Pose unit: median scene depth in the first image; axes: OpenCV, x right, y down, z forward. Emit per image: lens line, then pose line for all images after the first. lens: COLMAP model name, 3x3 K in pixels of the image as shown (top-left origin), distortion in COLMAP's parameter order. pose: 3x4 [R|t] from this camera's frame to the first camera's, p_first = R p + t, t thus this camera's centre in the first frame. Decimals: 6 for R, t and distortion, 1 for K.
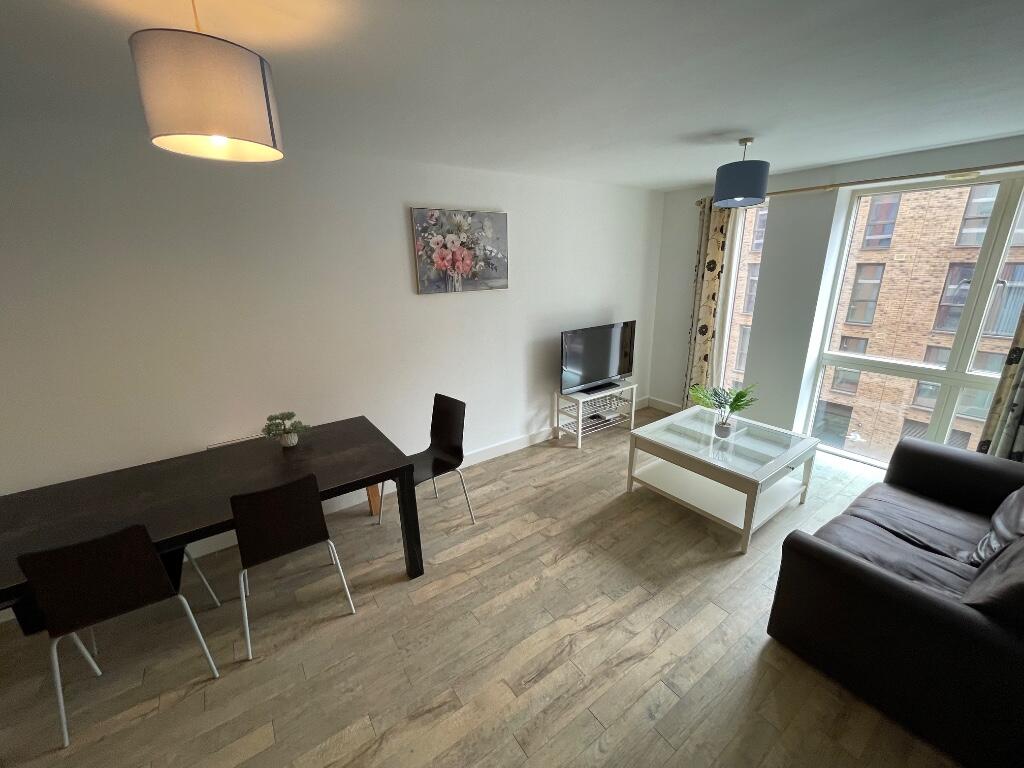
lens RADIAL K [[411.8, 0, 512.0], [0, 411.8, 384.0], [0, 0, 1]] dist [0.002229, 0.000235]
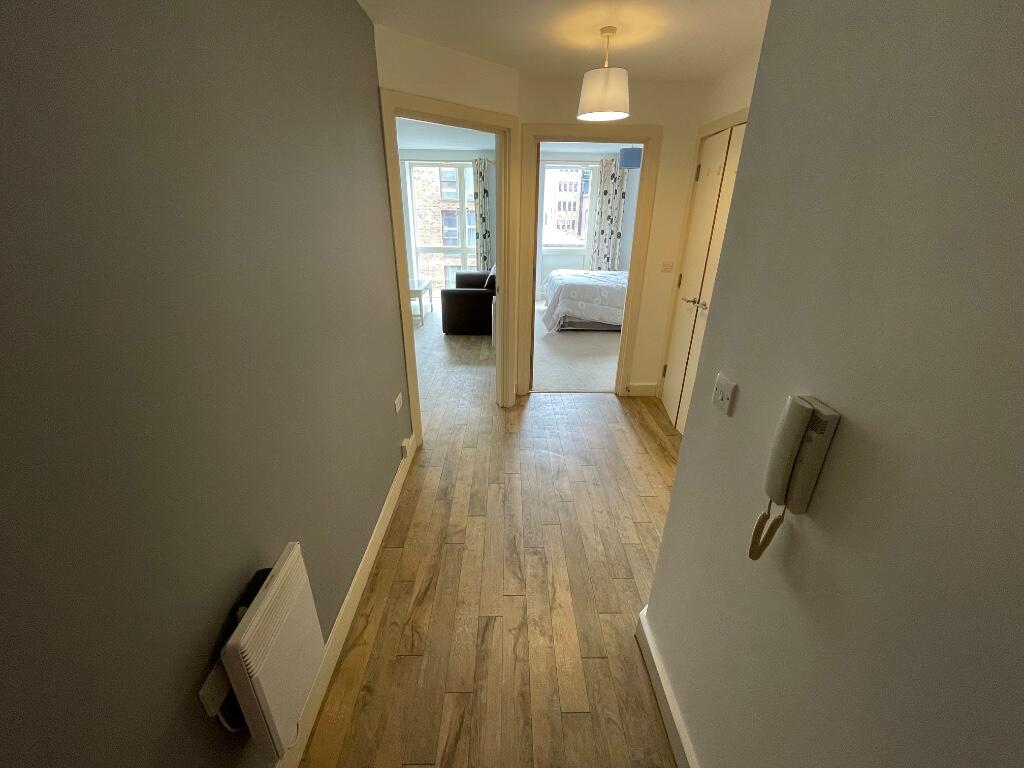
lens RADIAL K [[411.8, 0, 512.0], [0, 411.8, 384.0], [0, 0, 1]] dist [0.002229, 0.000235]
pose [[0.571349, -0.301486, 0.763326, -0.967022], [0.215960, 0.952534, 0.214571, 0.309543], [-0.791784, 0.042253, 0.609338, -0.754012]]
